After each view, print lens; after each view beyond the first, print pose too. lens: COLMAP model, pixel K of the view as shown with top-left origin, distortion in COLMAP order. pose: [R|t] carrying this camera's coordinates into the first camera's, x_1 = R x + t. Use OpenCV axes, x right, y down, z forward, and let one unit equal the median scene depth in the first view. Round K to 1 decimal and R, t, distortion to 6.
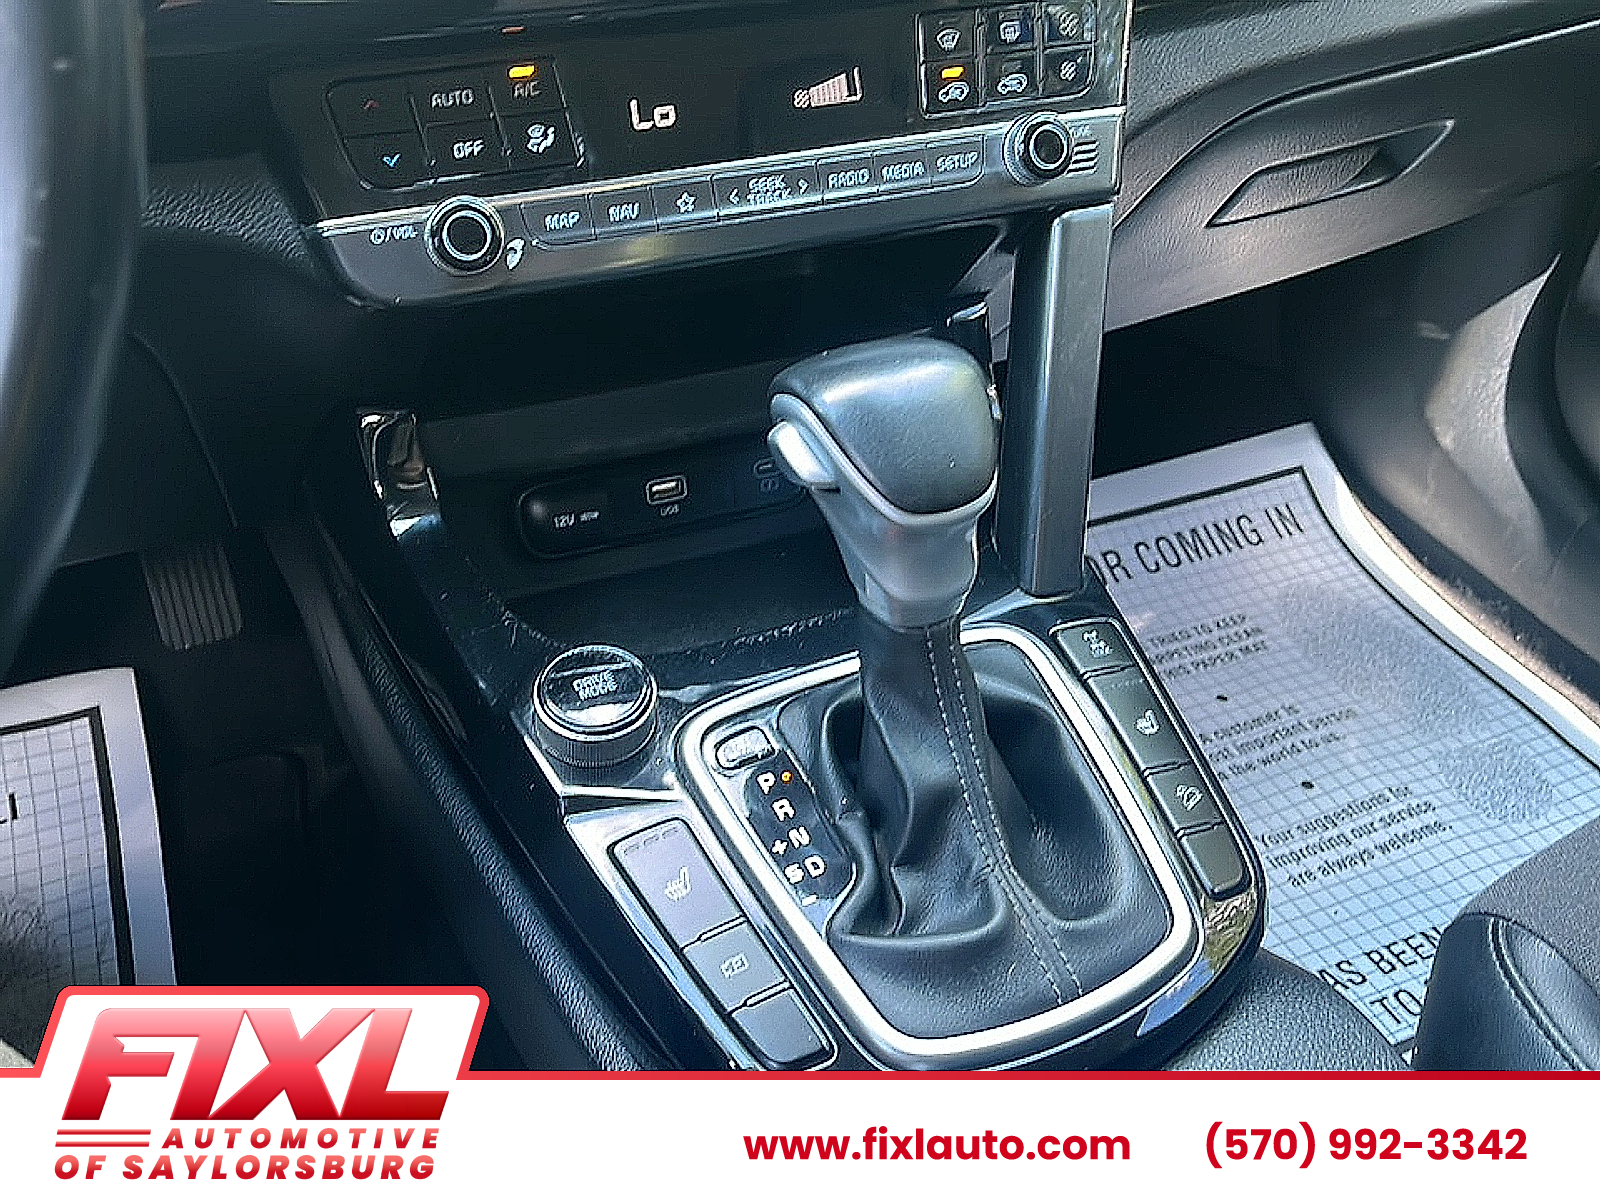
lens RADIAL K [[1529.3, 0, 784.1], [0, 1529.3, 599.2], [0, 0, 1]] dist [0.023577, 0.000000]
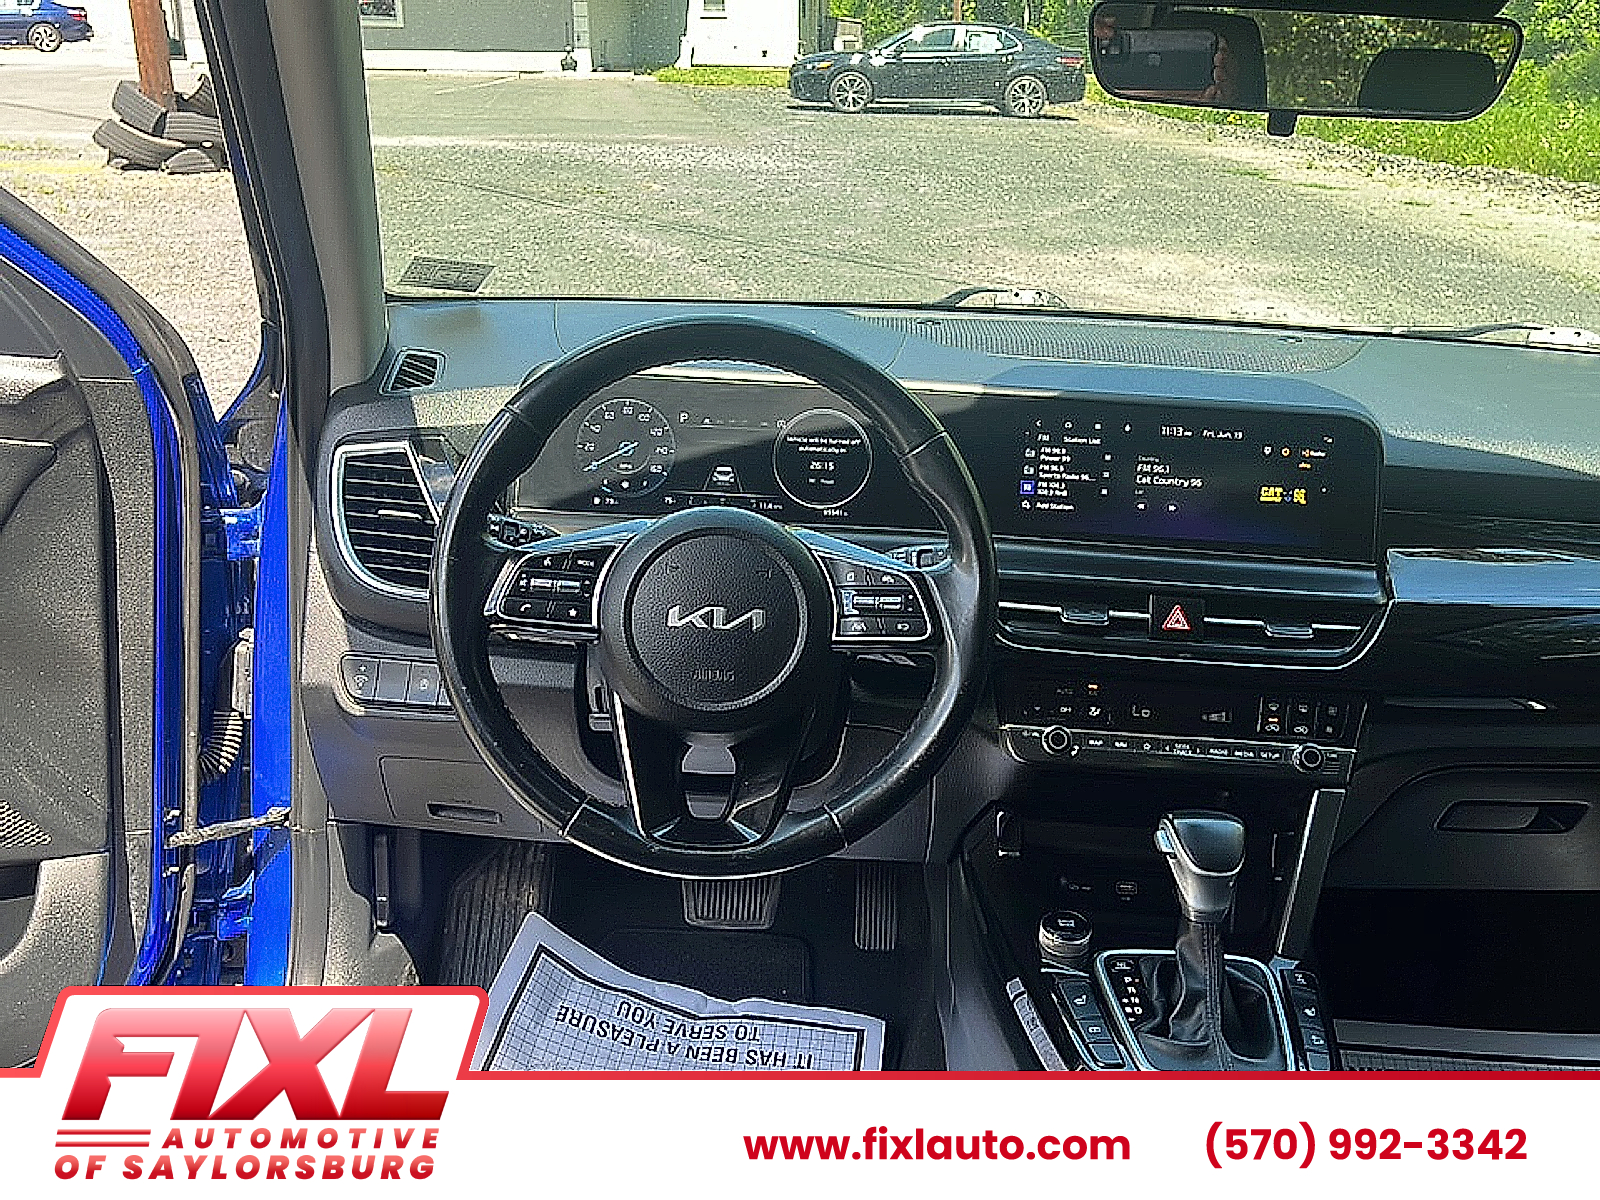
lens RADIAL K [[1529.3, 0, 771.1], [0, 1529.3, 598.0], [0, 0, 1]] dist [0.023577, 0.000000]
pose [[0.899570, 0.155856, -0.408023, 0.362018], [-0.297149, 0.903044, -0.310184, 0.475350], [0.320118, 0.400276, 0.858664, -1.426659]]
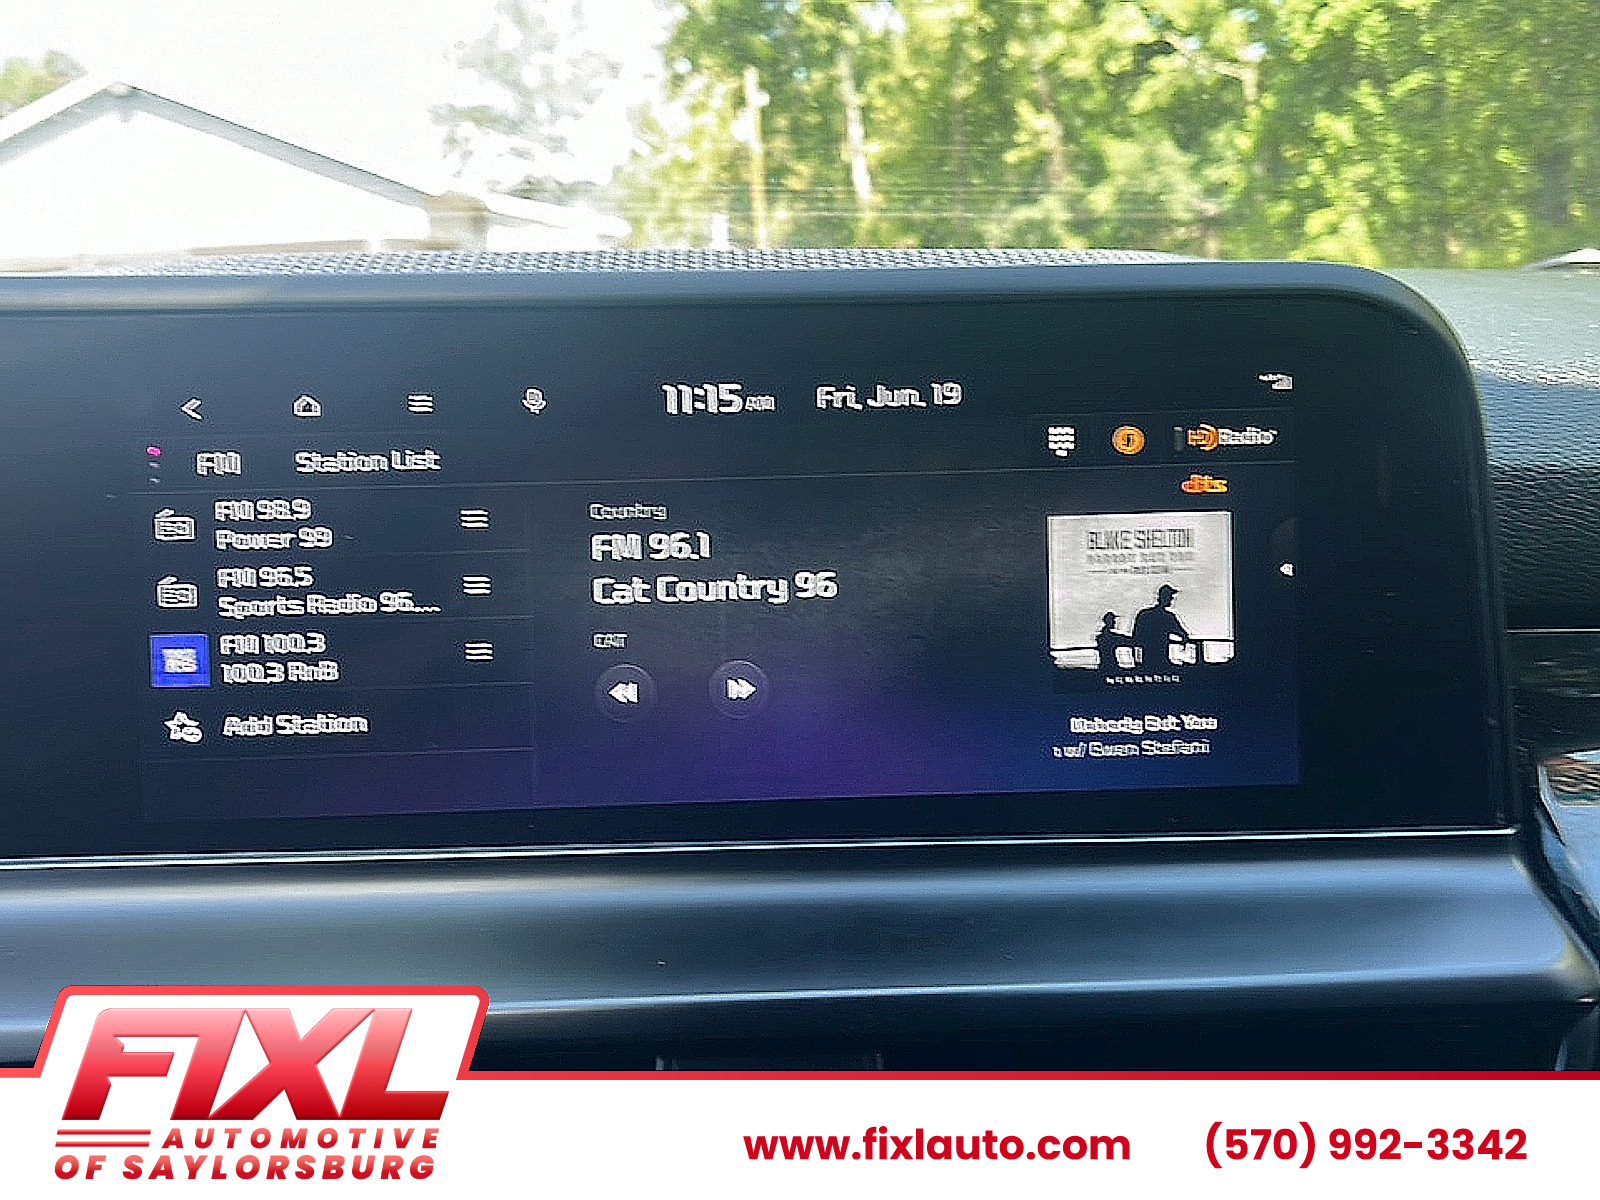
lens RADIAL K [[1529.3, 0, 796.9], [0, 1529.3, 607.8], [0, 0, 1]] dist [0.023577, 0.000000]
pose [[0.945936, 0.011376, -0.324154, 0.141510], [-0.174547, 0.860193, -0.479168, -0.352906], [0.273384, 0.509842, 0.815673, 0.336225]]
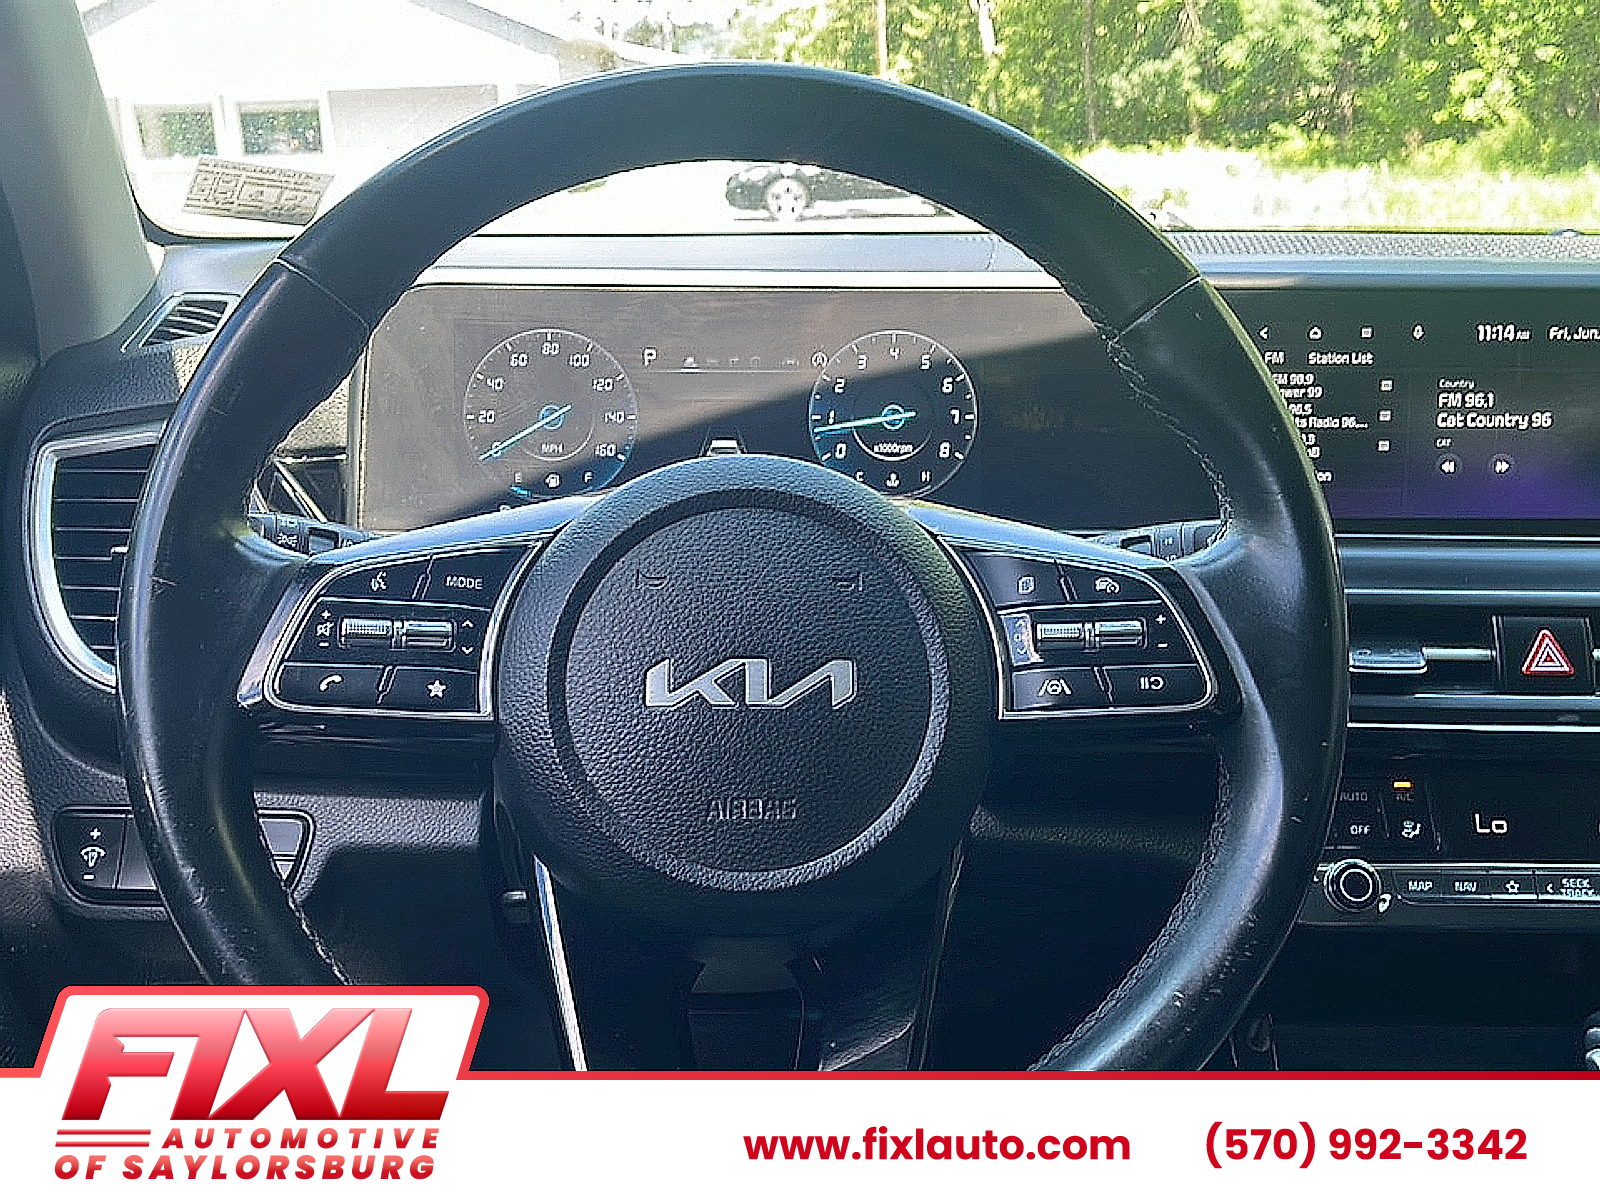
lens RADIAL K [[1529.3, 0, 791.9], [0, 1529.3, 595.0], [0, 0, 1]] dist [0.023577, 0.000000]
pose [[0.923333, 0.072856, -0.377027, -0.158852], [-0.230544, 0.890370, -0.392544, 0.203704], [0.307094, 0.449370, 0.838904, -0.492923]]
